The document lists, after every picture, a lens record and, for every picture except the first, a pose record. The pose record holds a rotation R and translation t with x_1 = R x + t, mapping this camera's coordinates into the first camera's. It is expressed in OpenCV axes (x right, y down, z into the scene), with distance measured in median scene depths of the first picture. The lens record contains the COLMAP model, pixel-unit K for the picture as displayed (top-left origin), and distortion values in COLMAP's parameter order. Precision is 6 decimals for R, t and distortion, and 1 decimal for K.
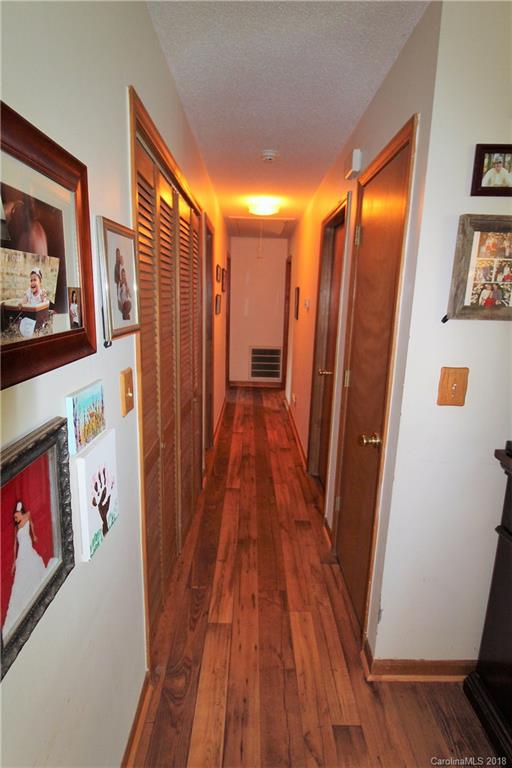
lens RADIAL K [[391.9, 0, 254.1], [0, 391.9, 384.1], [0, 0, 1]] dist [-0.014022, -0.000979]
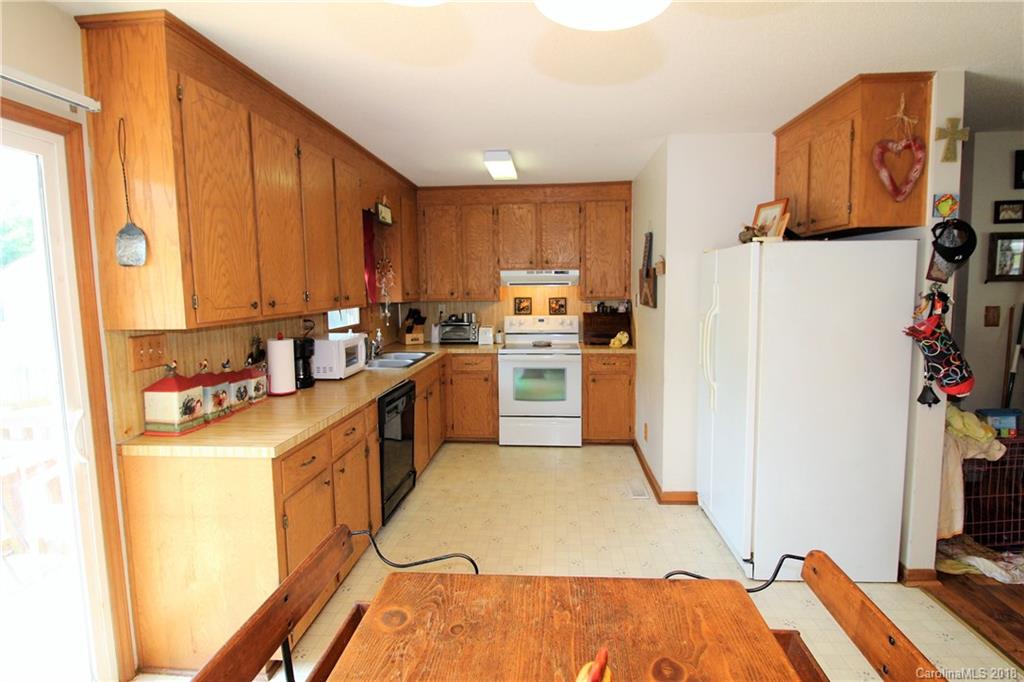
lens RADIAL K [[522.6, 0, 512.1], [0, 522.6, 336.6], [0, 0, 1]] dist [-0.014022, -0.000979]
pose [[0.994961, -0.035688, -0.093700, -1.740981], [0.024248, 0.992416, -0.120507, 0.382333], [0.097290, 0.117628, 0.988280, -1.877204]]
